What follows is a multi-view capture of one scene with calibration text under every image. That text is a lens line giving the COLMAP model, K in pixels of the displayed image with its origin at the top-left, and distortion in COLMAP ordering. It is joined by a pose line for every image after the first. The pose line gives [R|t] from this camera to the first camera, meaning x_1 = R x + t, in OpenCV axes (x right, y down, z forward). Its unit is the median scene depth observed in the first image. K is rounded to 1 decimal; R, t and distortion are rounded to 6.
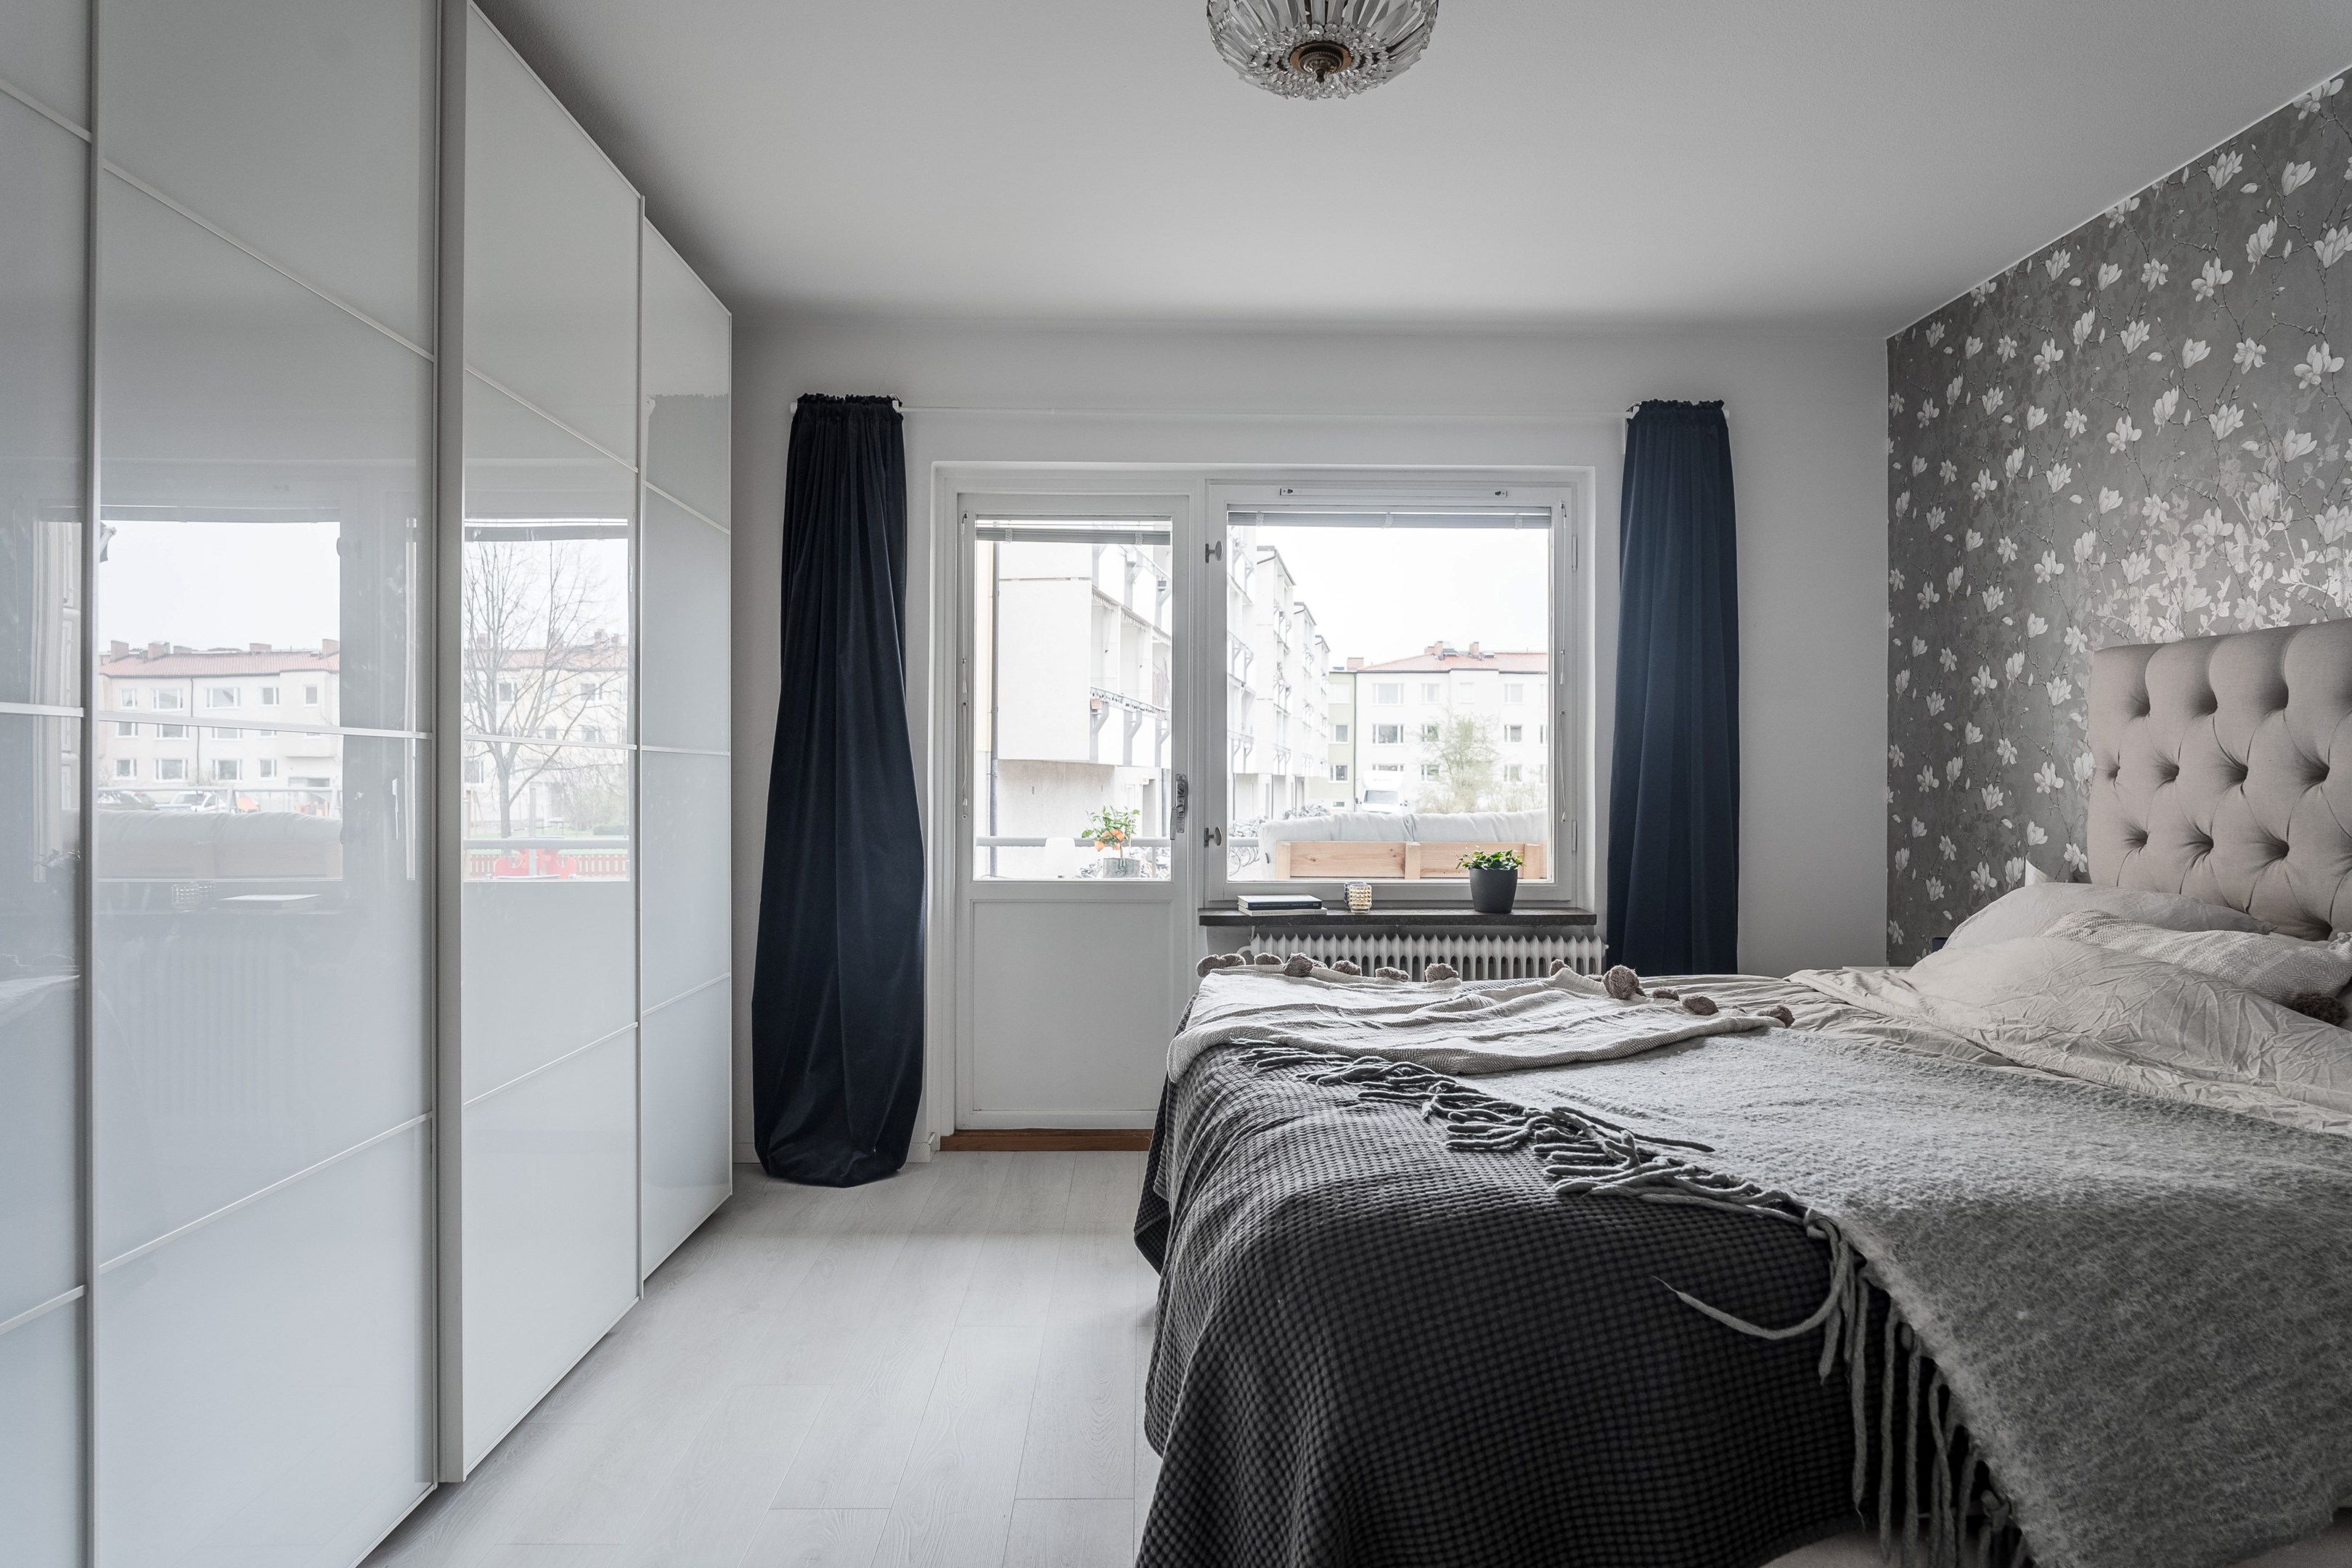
lens RADIAL K [[1376.7, 0, 1174.8], [0, 1376.7, 782.2], [0, 0, 1]] dist [-0.021994, 0.003699]
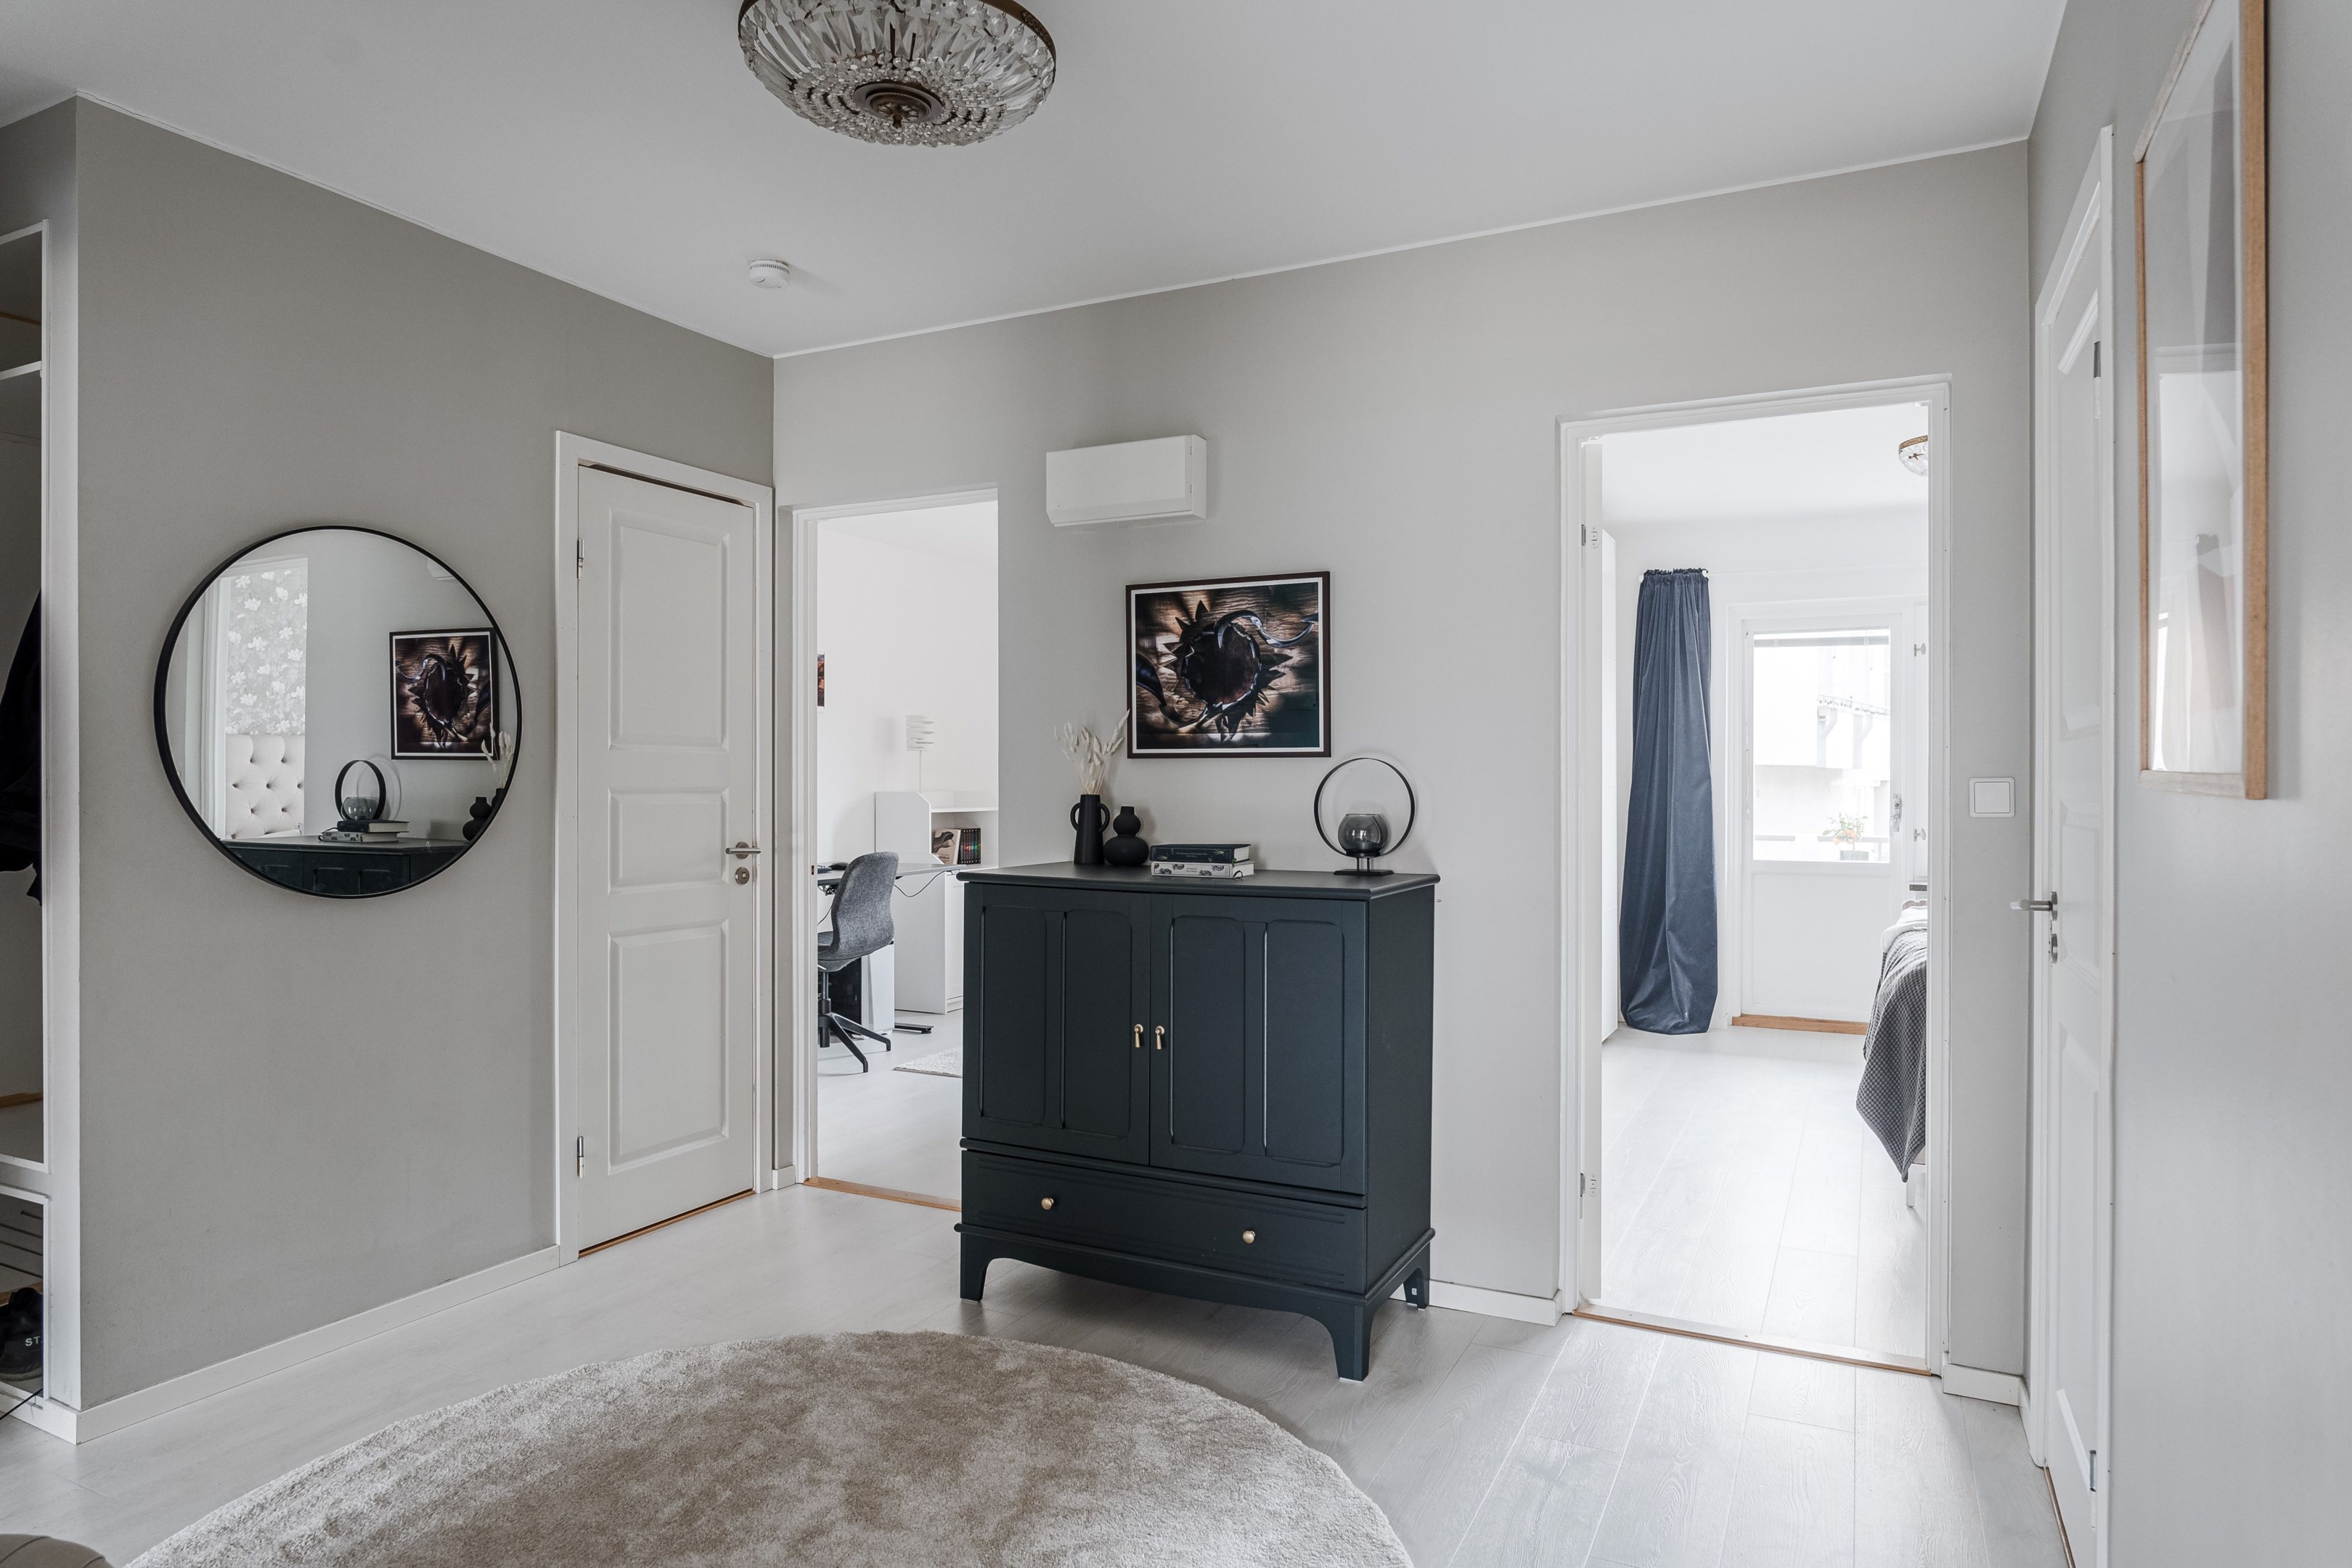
lens RADIAL K [[1397.8, 0, 1165.0], [0, 1397.8, 785.1], [0, 0, 1]] dist [-0.023865, 0.005475]
pose [[0.879427, -0.001367, -0.476032, 0.026689], [0.002231, 0.999997, 0.001251, -0.021269], [0.476029, -0.002162, 0.879427, -0.846309]]
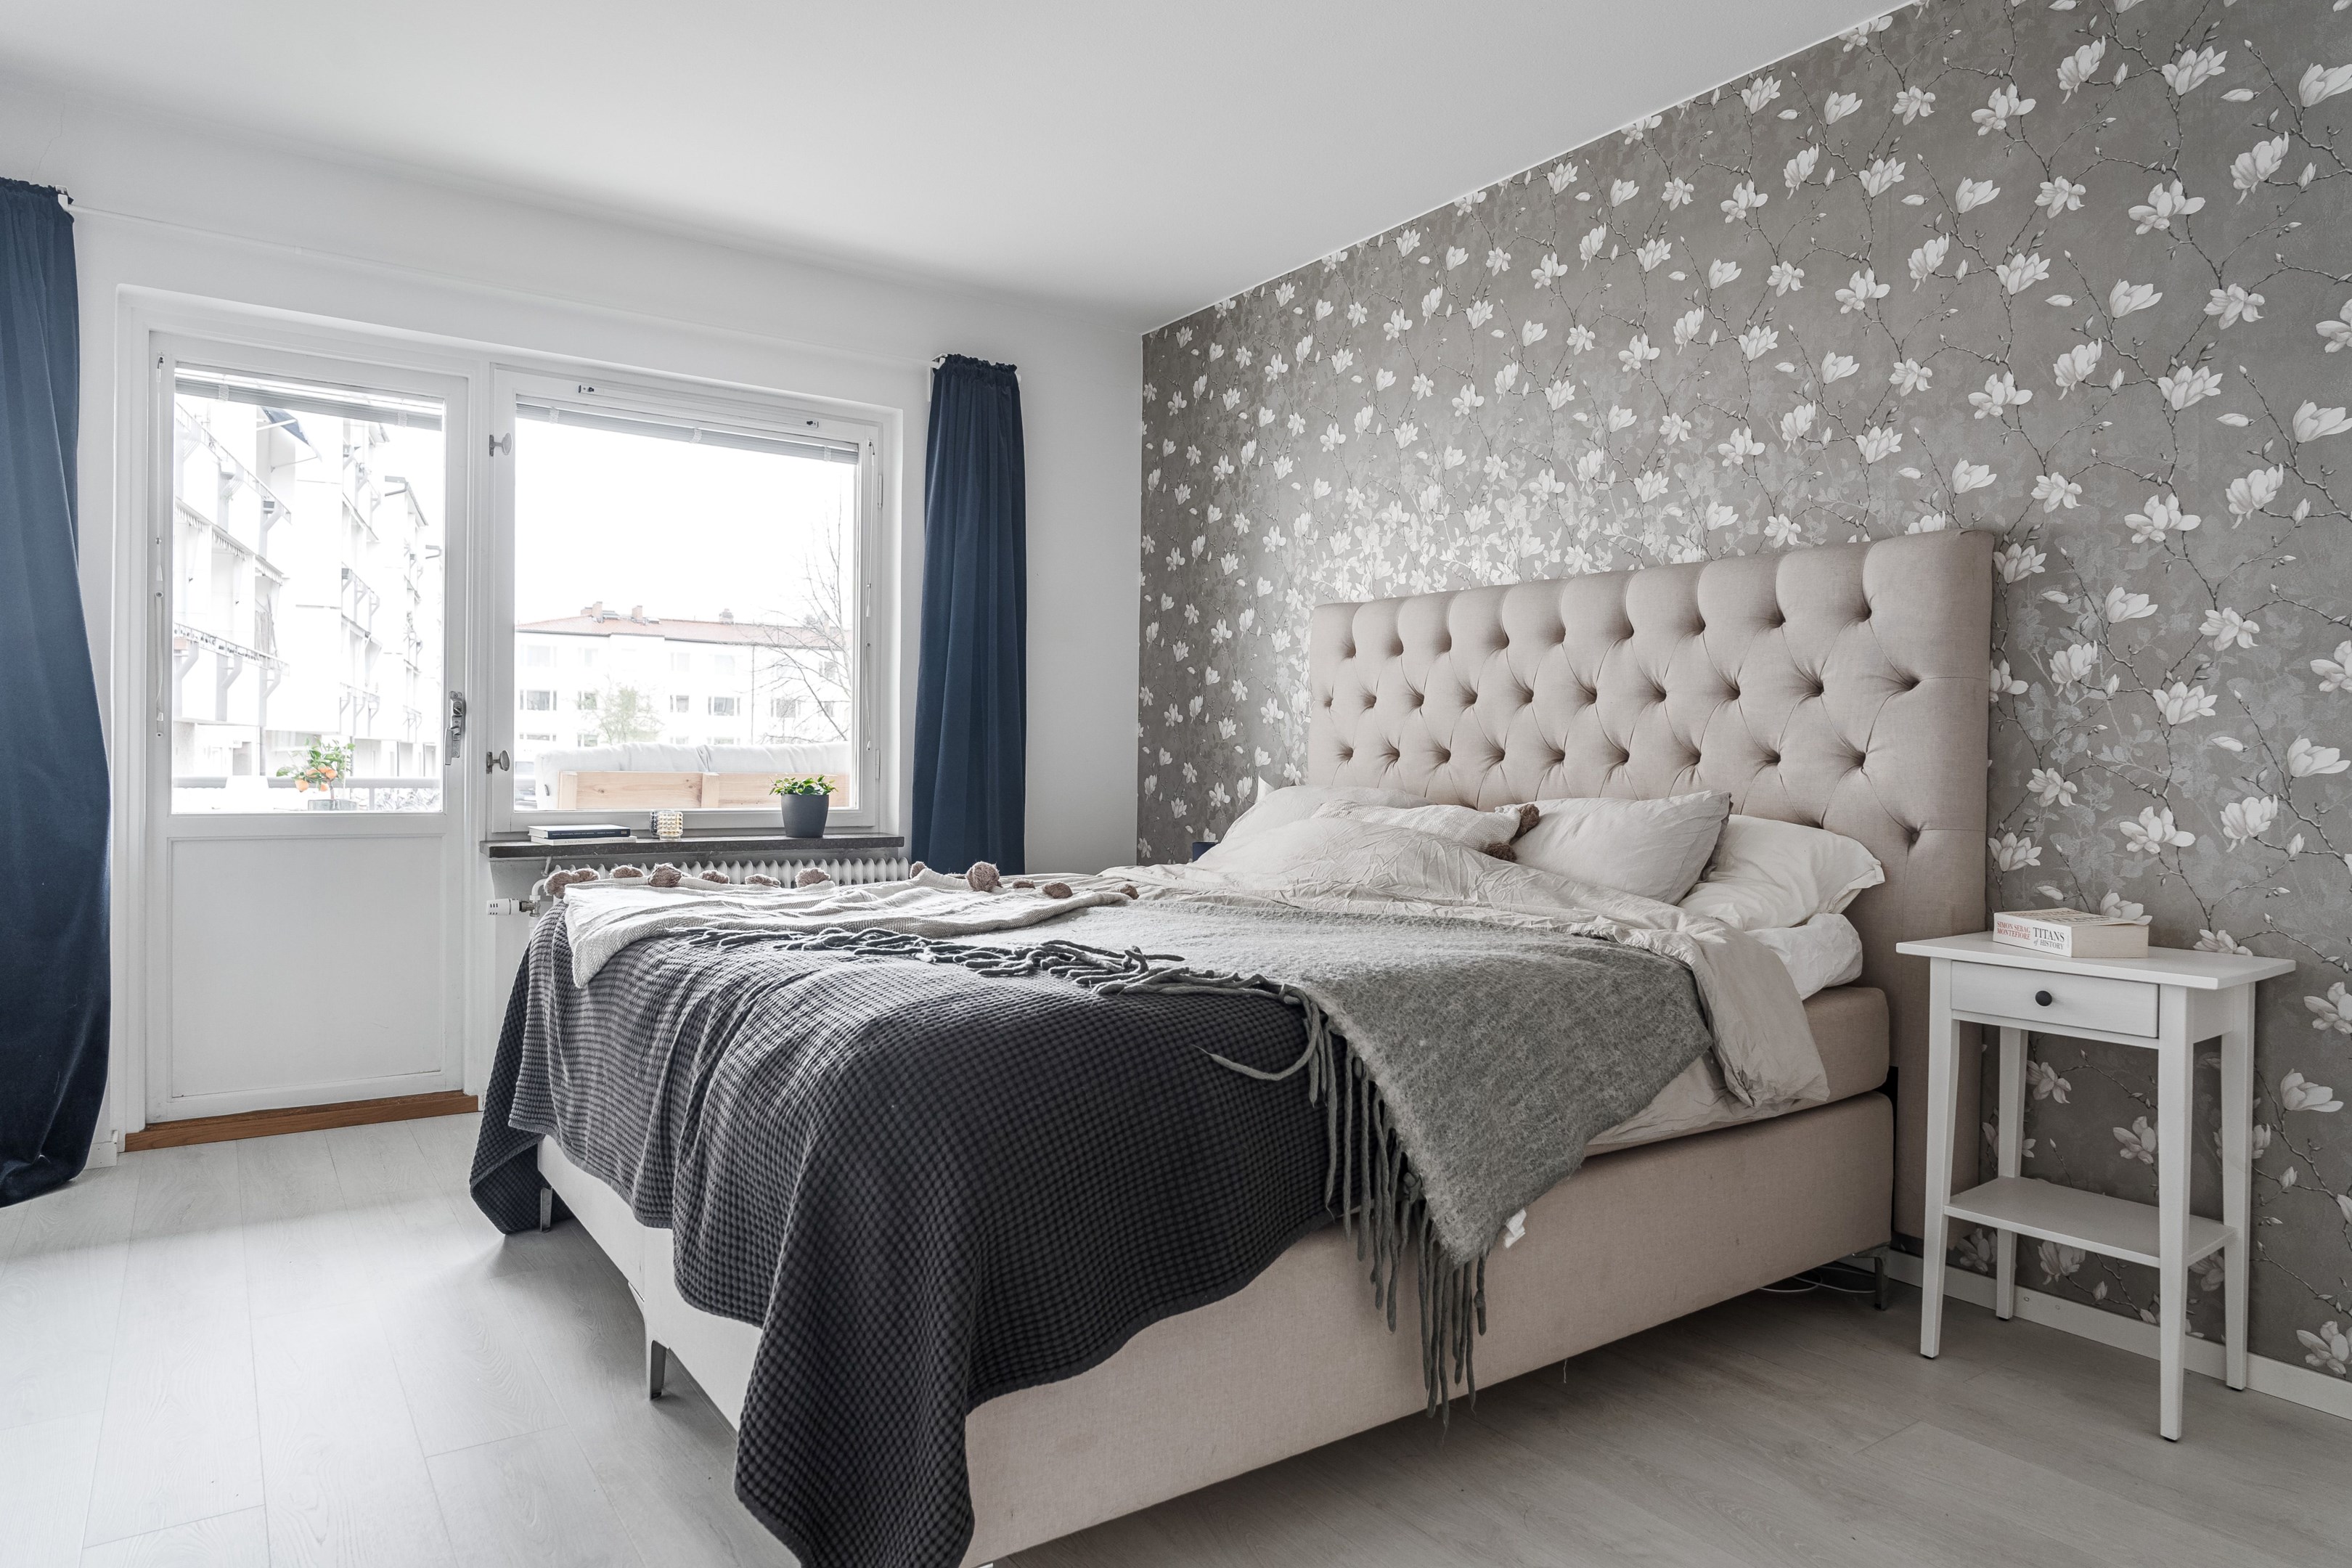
lens RADIAL K [[1397.8, 0, 1173.4], [0, 1397.8, 789.0], [0, 0, 1]] dist [-0.023865, 0.005475]
pose [[0.832196, -0.002198, 0.554477, -0.119160], [-0.010112, 0.999766, 0.019139, 0.038930], [-0.554389, -0.021535, 0.831979, -0.003195]]
